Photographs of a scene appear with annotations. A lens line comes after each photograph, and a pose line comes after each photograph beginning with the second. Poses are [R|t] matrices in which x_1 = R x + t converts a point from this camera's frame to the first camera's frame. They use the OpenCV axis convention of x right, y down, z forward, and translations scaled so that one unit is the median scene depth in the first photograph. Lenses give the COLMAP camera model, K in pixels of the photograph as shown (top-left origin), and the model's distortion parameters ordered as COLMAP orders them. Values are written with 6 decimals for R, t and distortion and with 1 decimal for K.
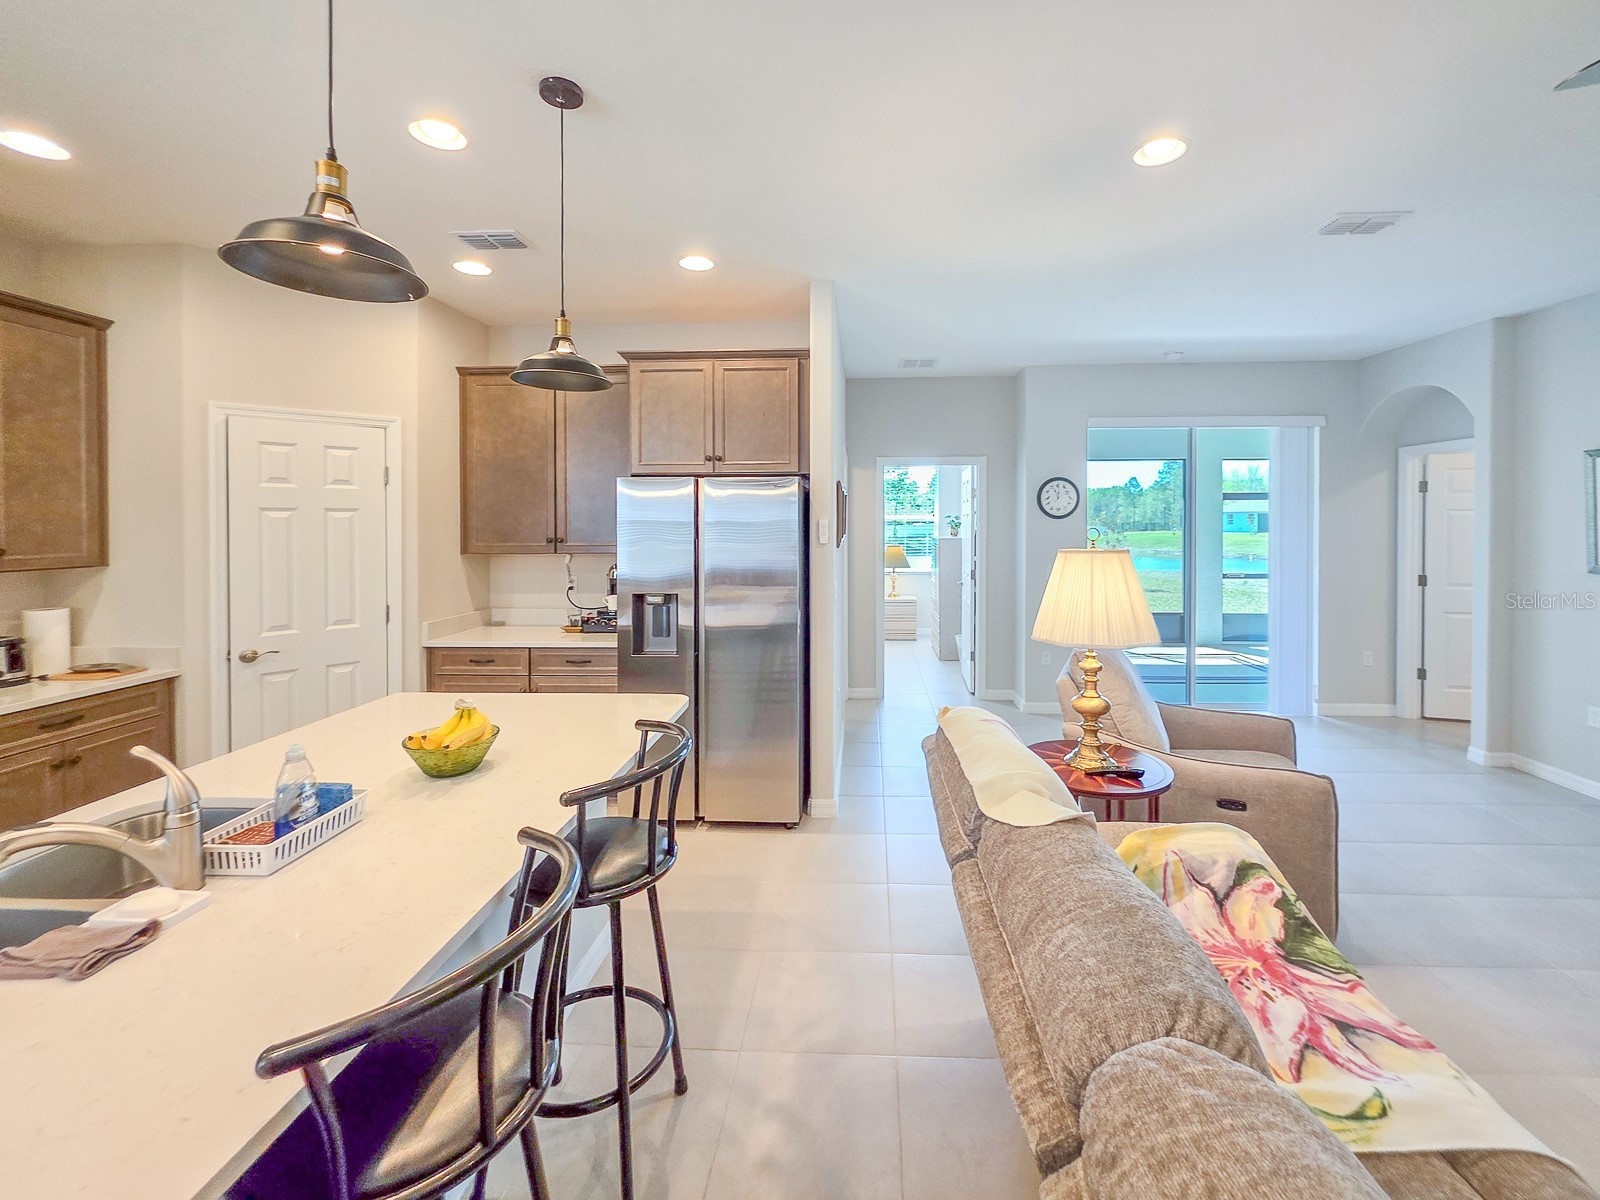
lens RADIAL K [[670.9, 0, 843.6], [0, 670.9, 531.0], [0, 0, 1]] dist [0.003284, -0.000084]
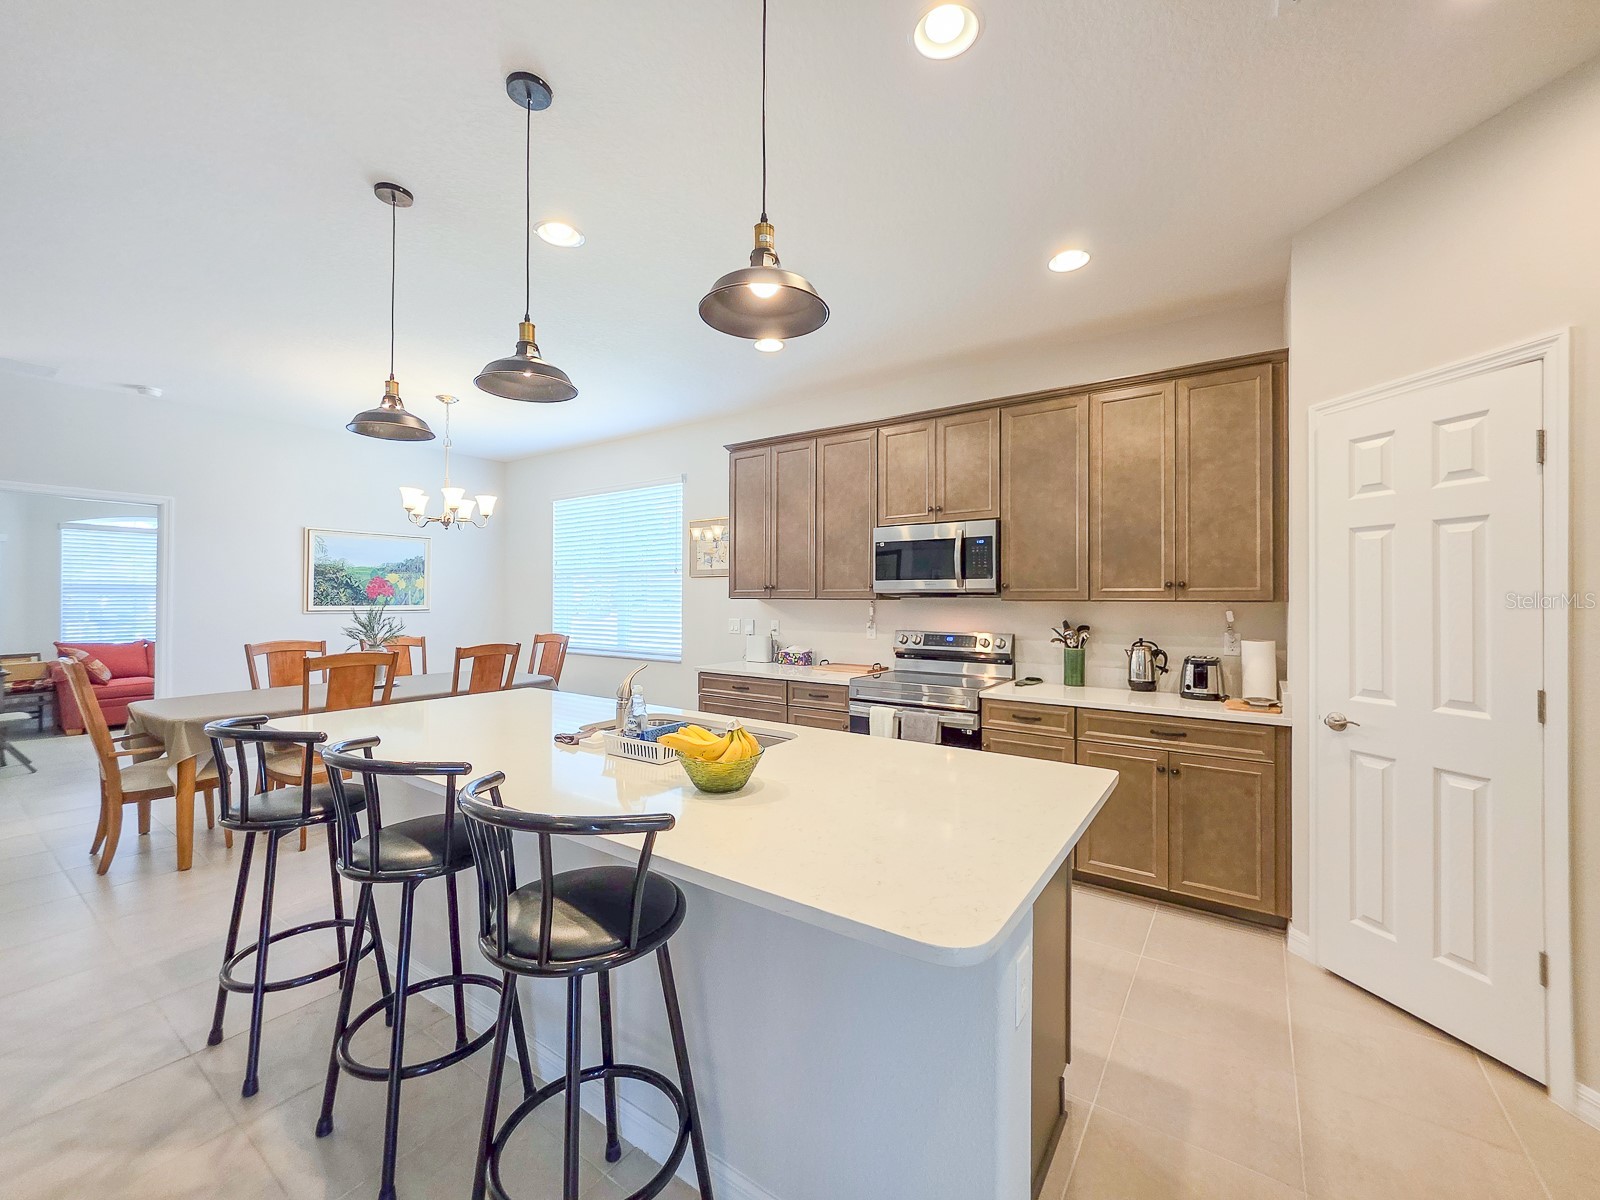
lens RADIAL K [[668.9, 0, 806.2], [0, 668.9, 593.0], [0, 0, 1]] dist [-0.001064, -0.000245]
pose [[-0.557051, -0.003457, -0.830471, 0.077561], [-0.012078, 0.999919, 0.003940, 0.036525], [0.830390, 0.012226, -0.557048, 0.795457]]
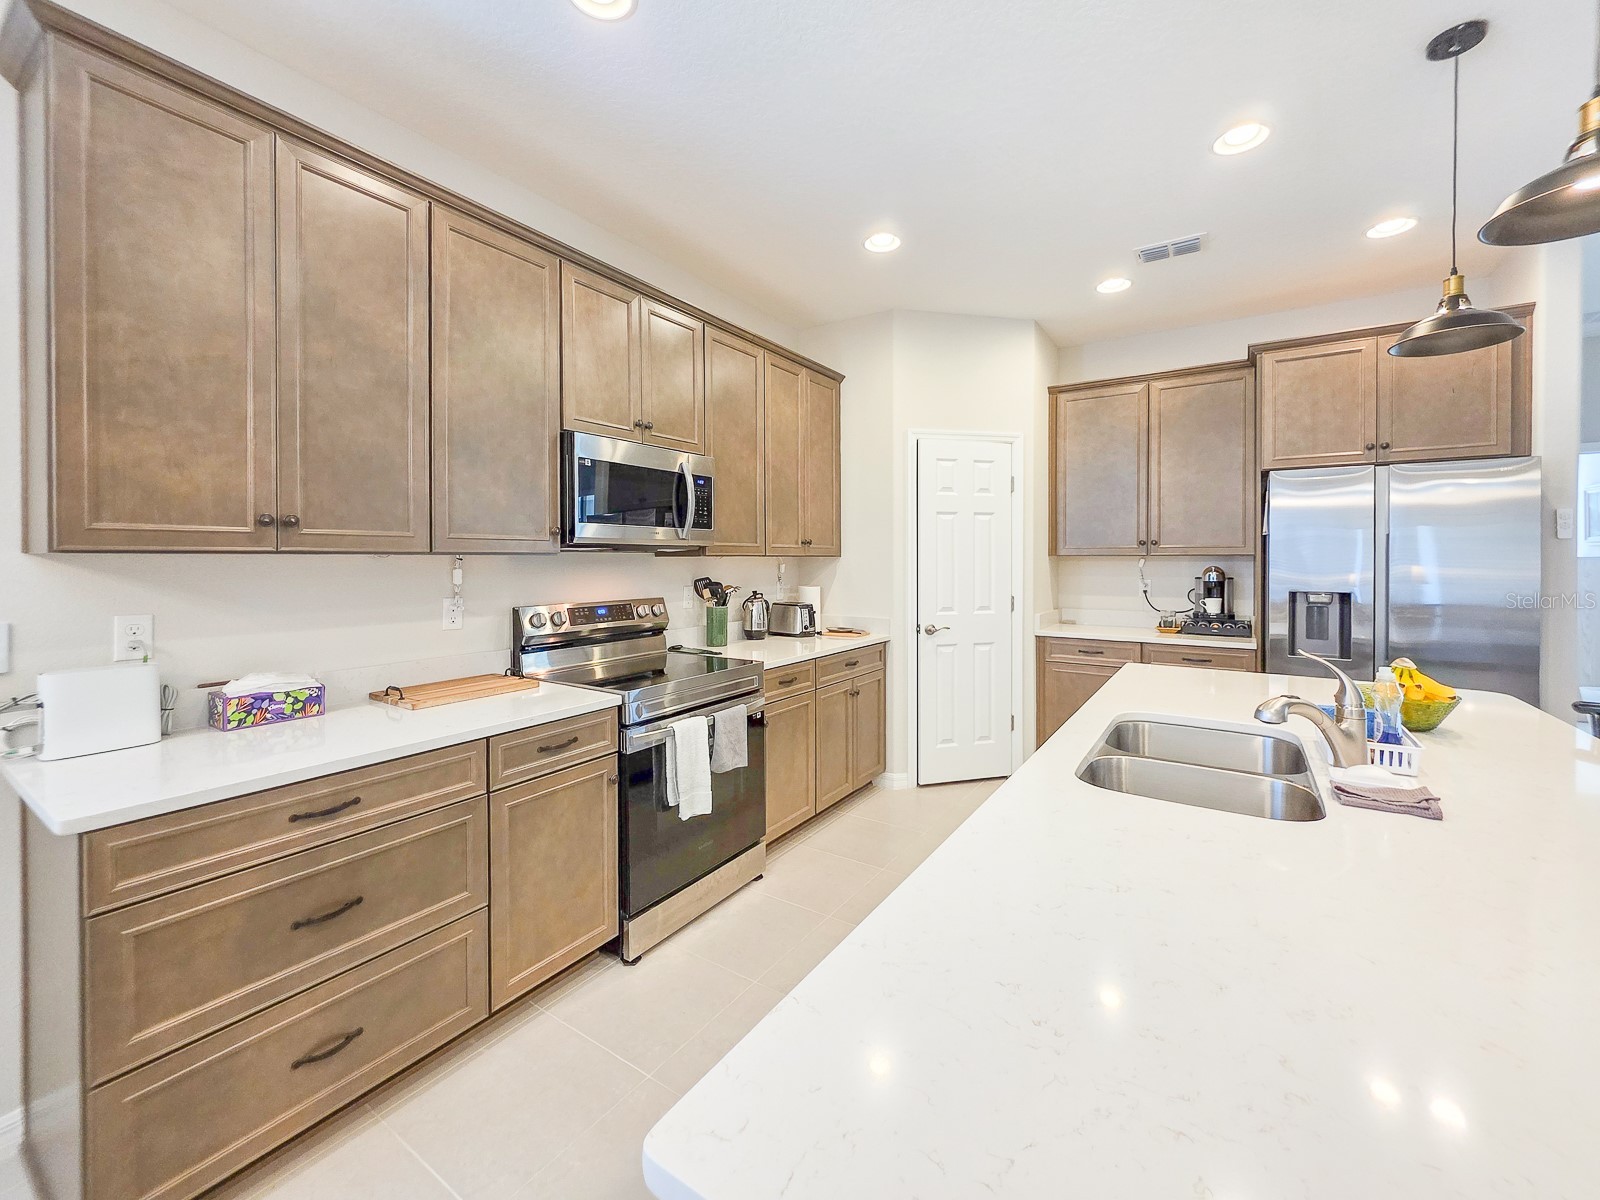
lens RADIAL K [[681.2, 0, 796.5], [0, 681.2, 557.3], [0, 0, 1]] dist [-0.002405, -0.000538]
pose [[0.854894, 0.004184, -0.518785, -0.381941], [-0.010510, 0.999902, -0.009254, 0.056797], [0.518696, 0.013364, 0.854854, -0.183834]]
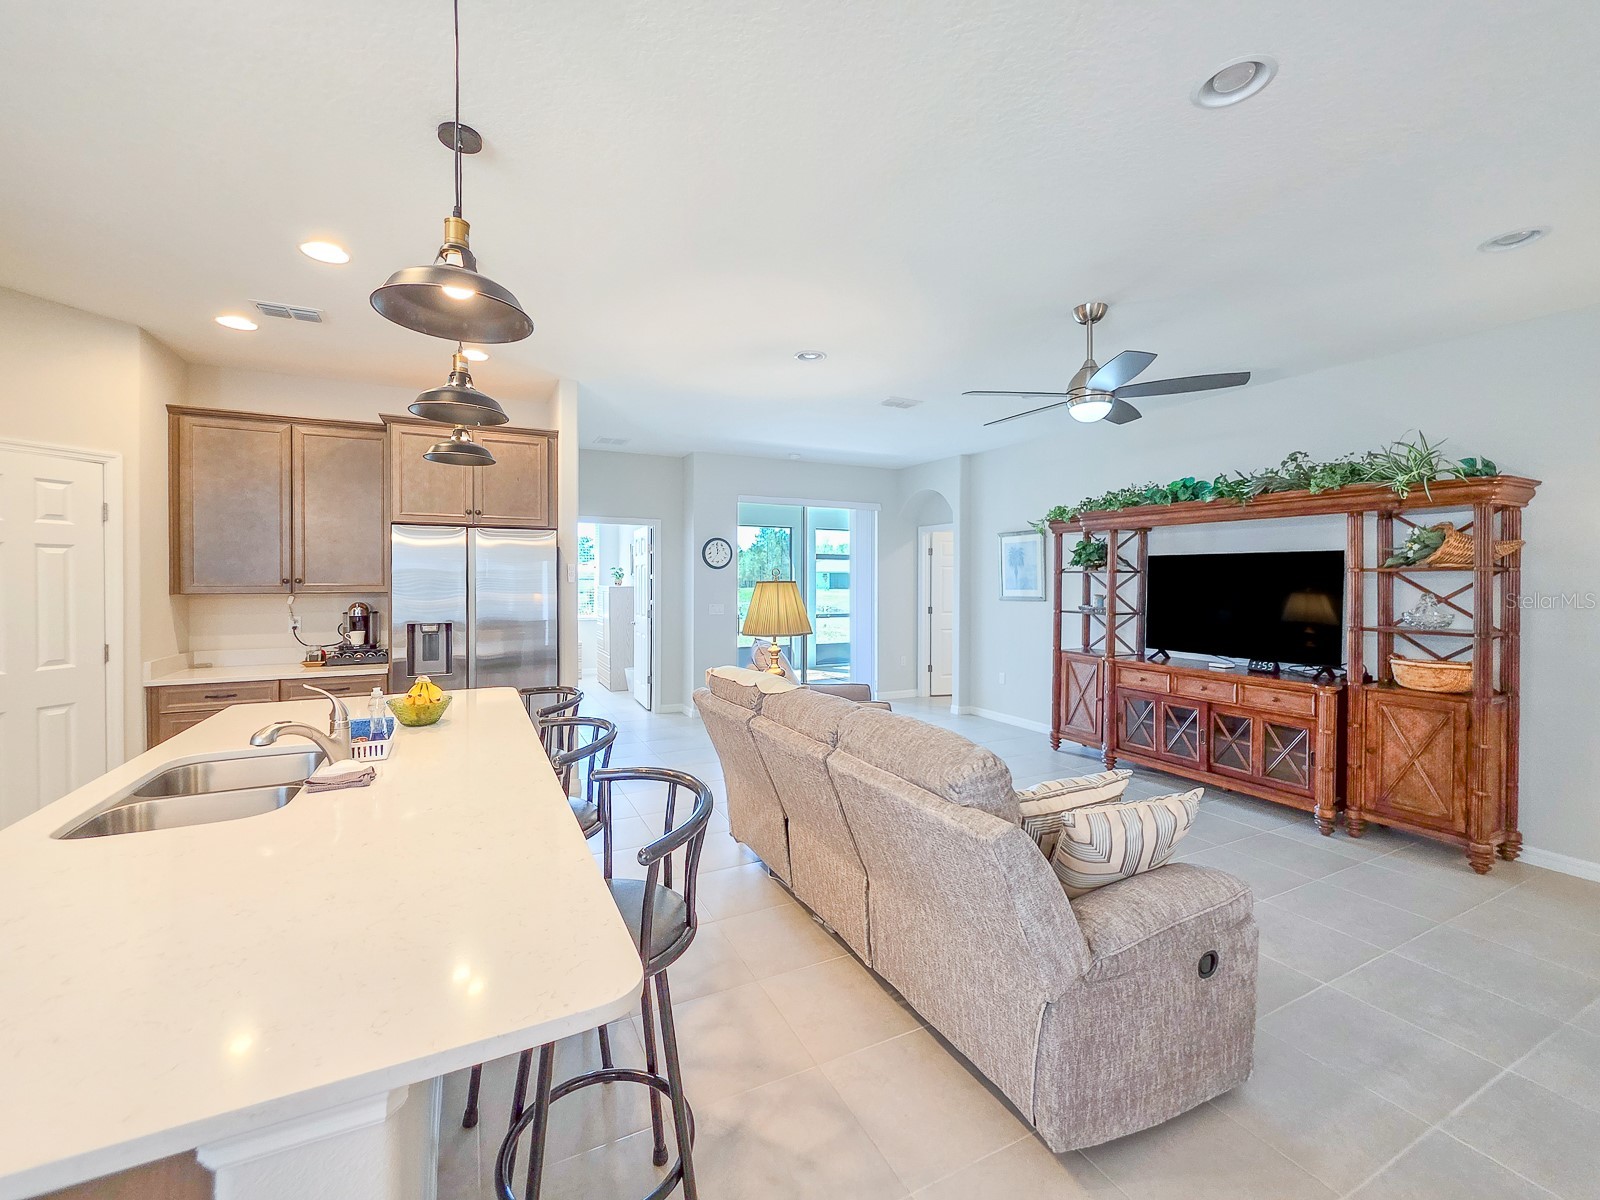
lens RADIAL K [[656.2, 0, 795.6], [0, 656.2, 587.9], [0, 0, 1]] dist [0.003436, 0.000203]
pose [[0.876336, -0.002502, 0.481693, -0.255559], [0.003517, 0.999993, -0.001205, 0.031779], [-0.481687, 0.002750, 0.876339, -0.318265]]
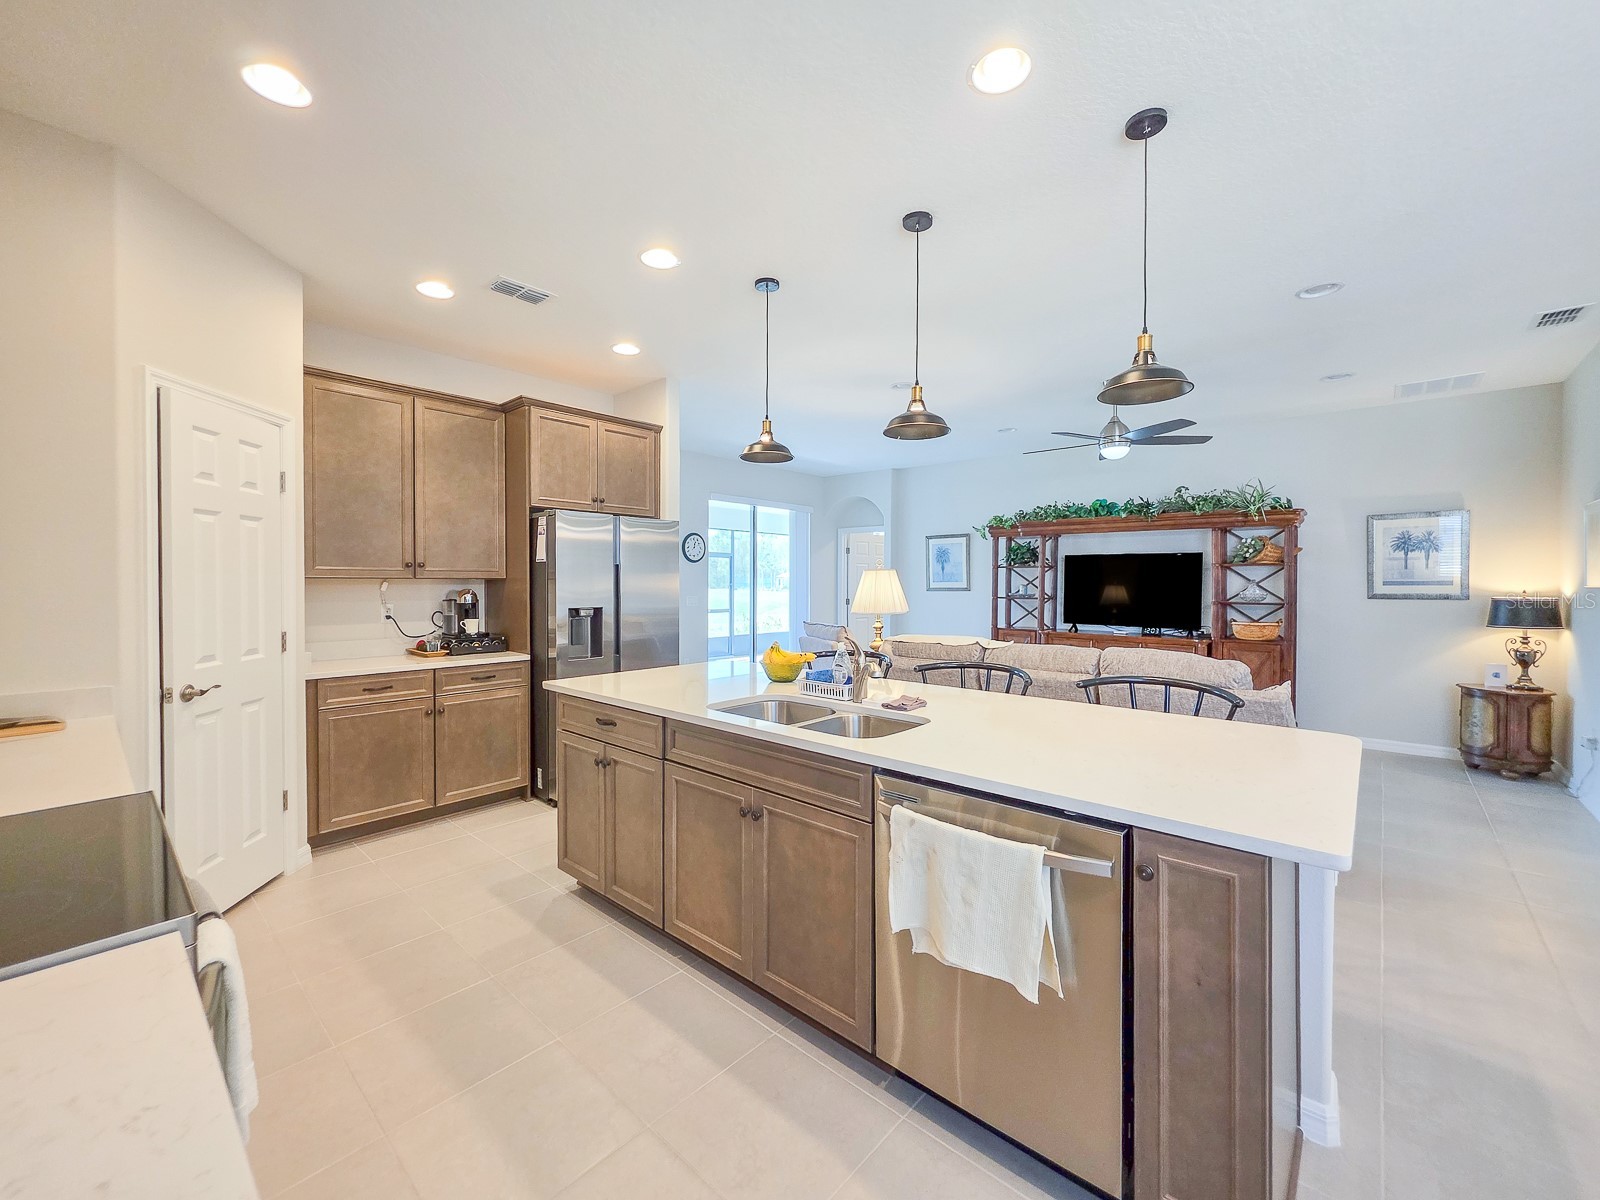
lens RADIAL K [[656.2, 0, 795.6], [0, 656.2, 587.9], [0, 0, 1]] dist [0.003436, 0.000203]
pose [[0.630658, -0.002204, 0.776058, -0.901168], [0.007597, 0.999966, -0.003334, 0.060166], [-0.776024, 0.007999, 0.630653, -0.042430]]
